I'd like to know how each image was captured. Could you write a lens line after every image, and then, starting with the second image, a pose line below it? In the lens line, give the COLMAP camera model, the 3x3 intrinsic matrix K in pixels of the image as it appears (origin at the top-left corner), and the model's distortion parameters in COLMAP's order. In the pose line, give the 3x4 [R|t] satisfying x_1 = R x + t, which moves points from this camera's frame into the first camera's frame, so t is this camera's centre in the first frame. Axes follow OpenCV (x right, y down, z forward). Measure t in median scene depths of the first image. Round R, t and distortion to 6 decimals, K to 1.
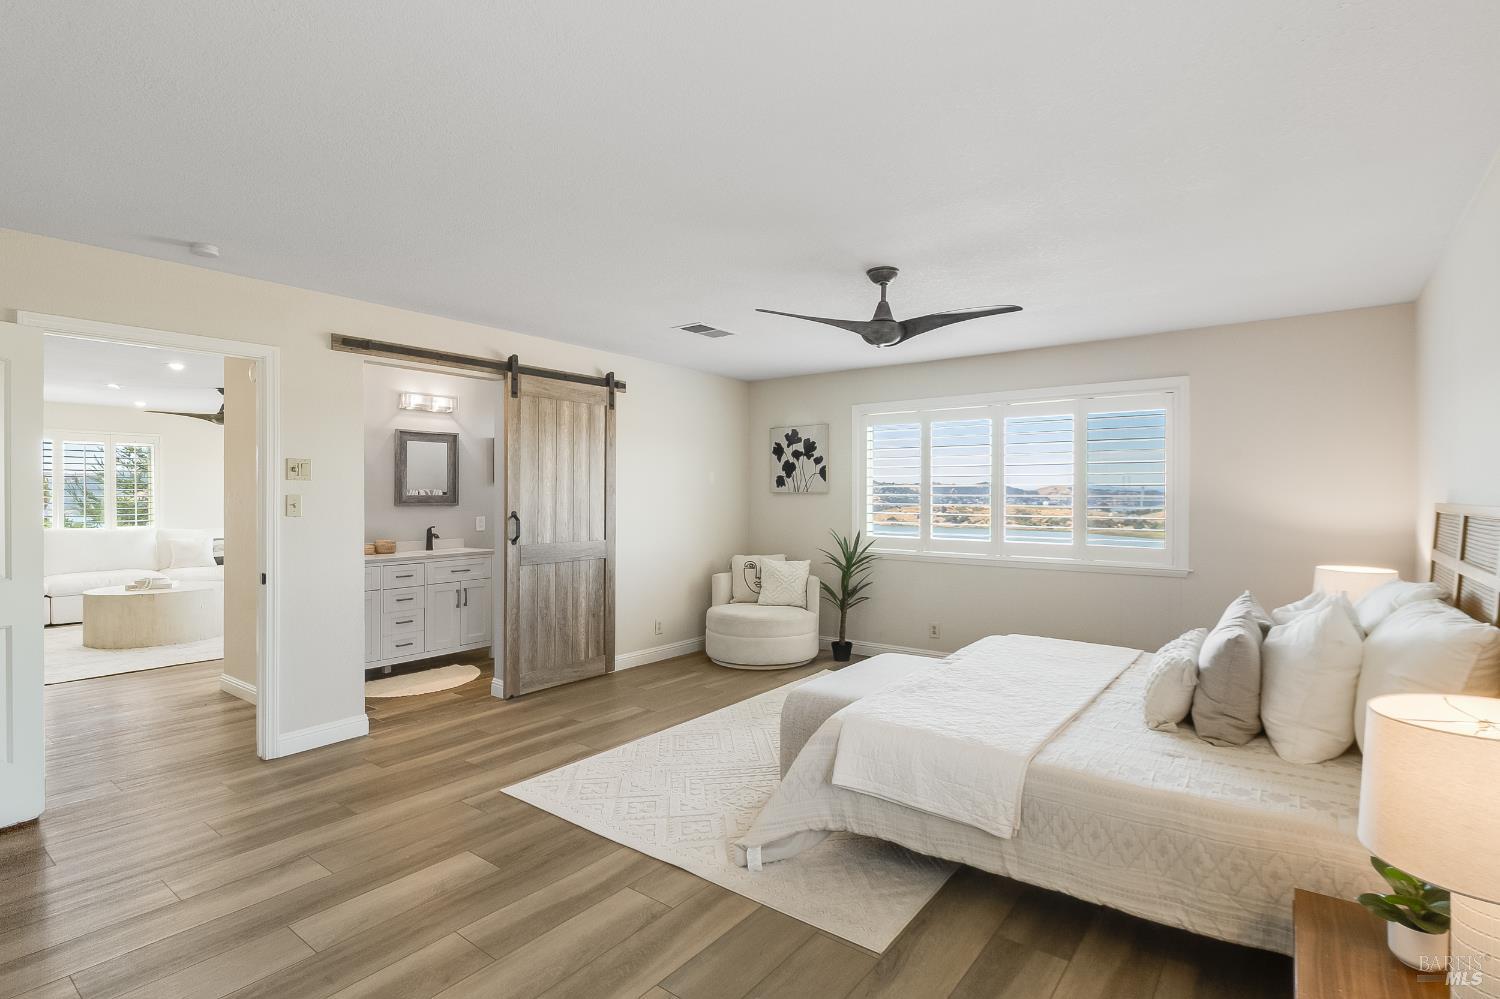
lens RADIAL K [[711.1, 0, 762.8], [0, 711.1, 479.1], [0, 0, 1]] dist [0.001326, -0.000657]
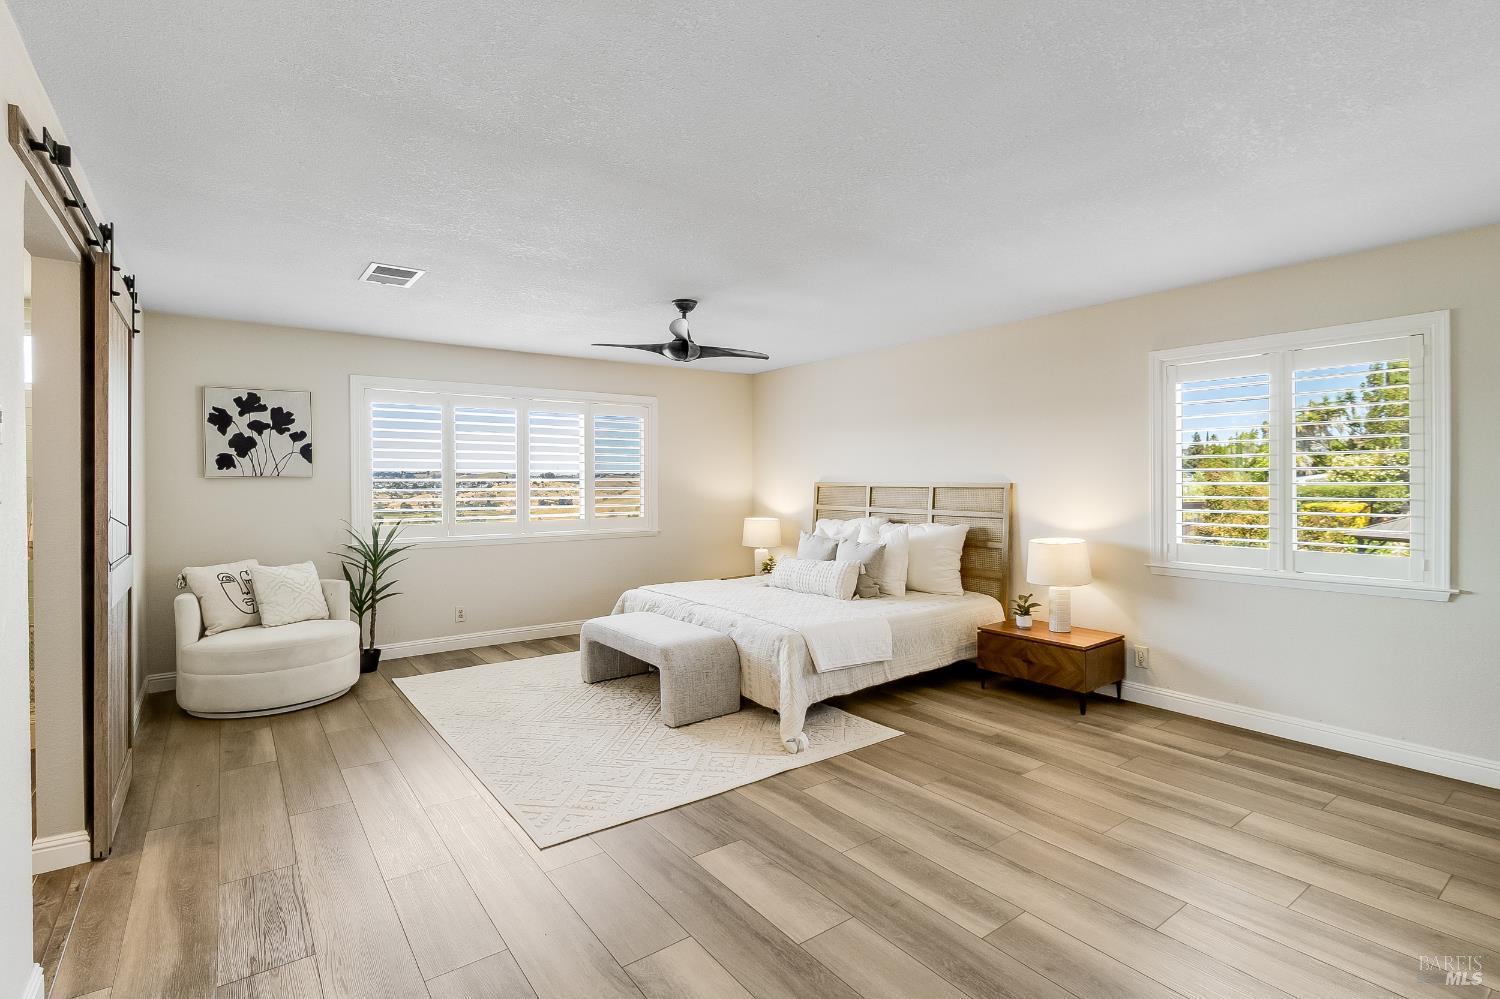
lens RADIAL K [[711.1, 0, 762.8], [0, 711.1, 479.1], [0, 0, 1]] dist [0.001326, -0.000657]
pose [[0.279930, 0.000365, 0.960020, -0.554780], [-0.021736, 0.999746, 0.005958, 0.005353], [-0.959774, -0.022535, 0.279867, 0.282337]]
